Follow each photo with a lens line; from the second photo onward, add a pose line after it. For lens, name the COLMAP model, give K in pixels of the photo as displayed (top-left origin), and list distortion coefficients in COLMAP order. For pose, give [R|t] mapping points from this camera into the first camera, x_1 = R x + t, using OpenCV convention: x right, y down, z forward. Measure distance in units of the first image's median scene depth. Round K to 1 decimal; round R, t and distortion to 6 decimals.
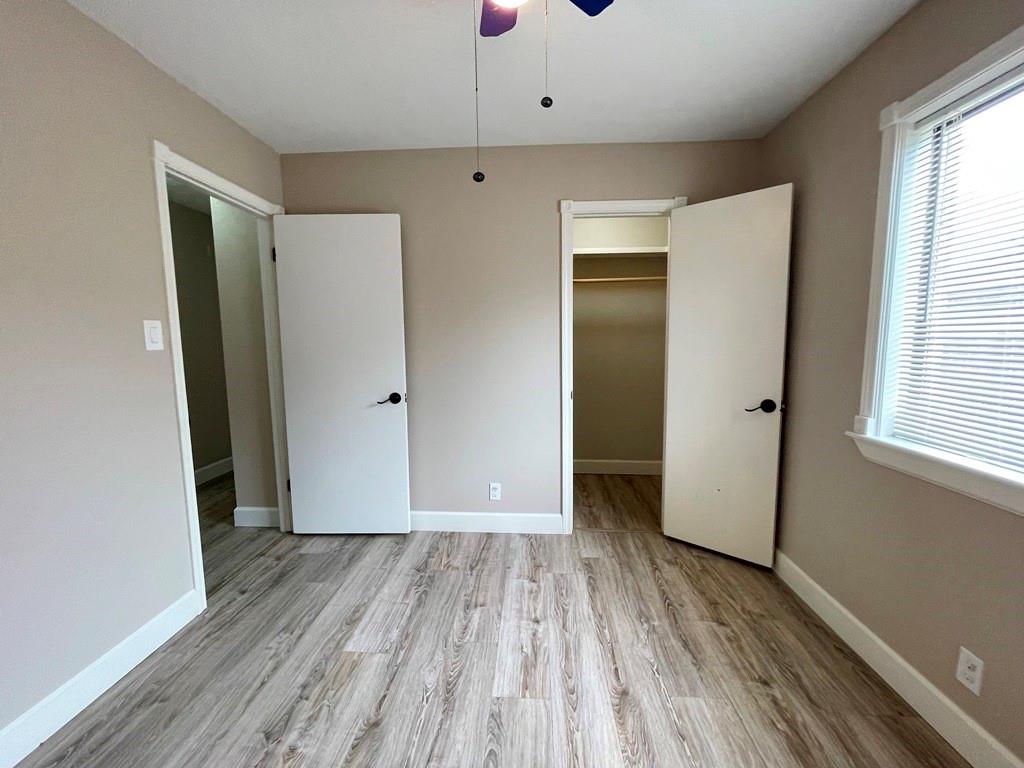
lens RADIAL K [[415.3, 0, 512.6], [0, 415.3, 383.8], [0, 0, 1]] dist [-0.003204, 0.001024]
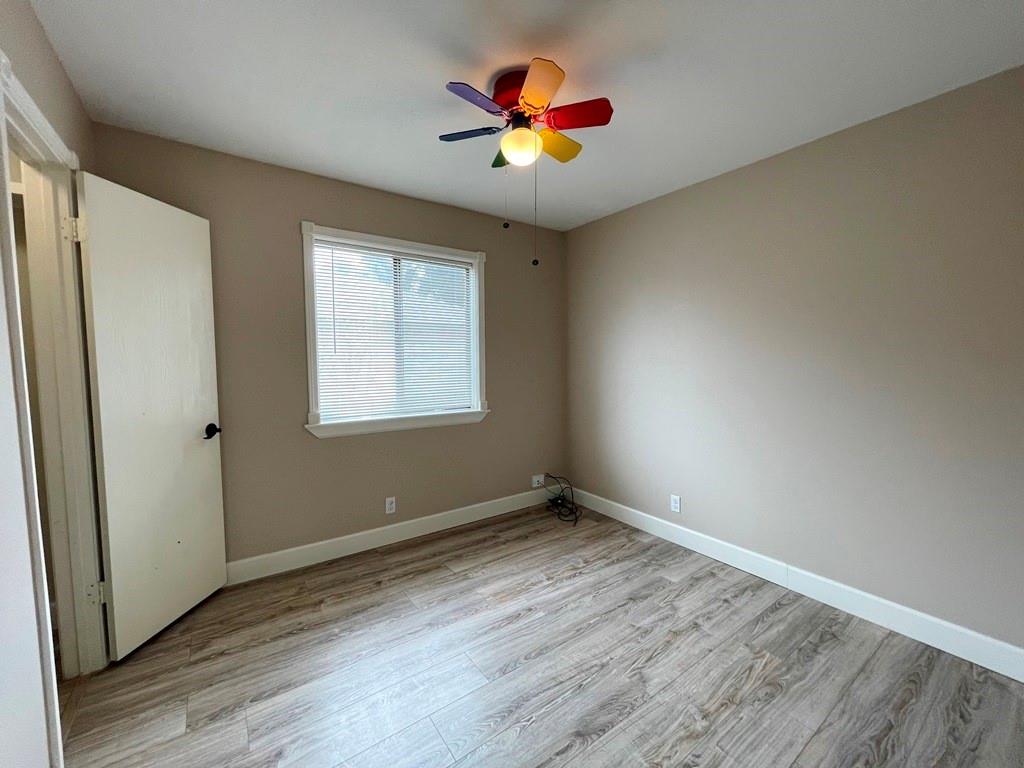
lens RADIAL K [[415.3, 0, 508.6], [0, 415.3, 384.2], [0, 0, 1]] dist [-0.003204, 0.001024]
pose [[-0.617888, -0.042321, 0.785126, -0.653056], [0.092590, 0.987686, 0.126107, -0.123396], [-0.780795, 0.150615, -0.606361, 1.070751]]
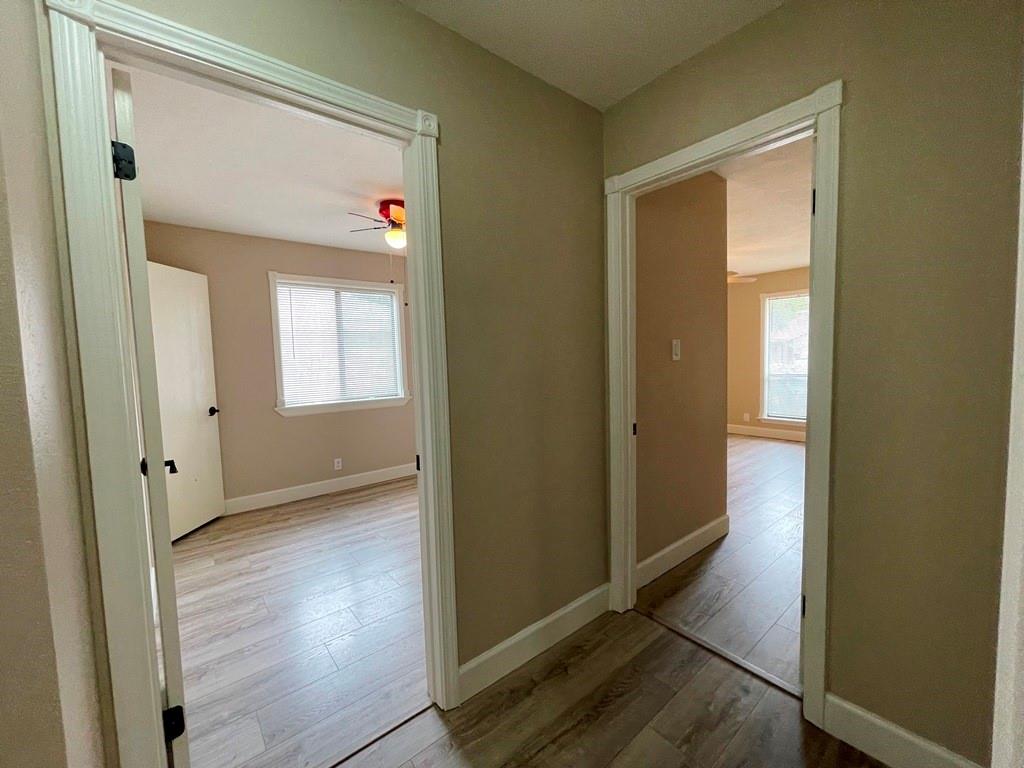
lens RADIAL K [[415.3, 0, 506.3], [0, 415.3, 384.1], [0, 0, 1]] dist [-0.003204, 0.001024]
pose [[-0.666701, -0.018906, 0.745086, -1.346785], [0.117120, 0.984601, 0.129783, -0.125172], [-0.736066, 0.173791, -0.654220, 1.238140]]
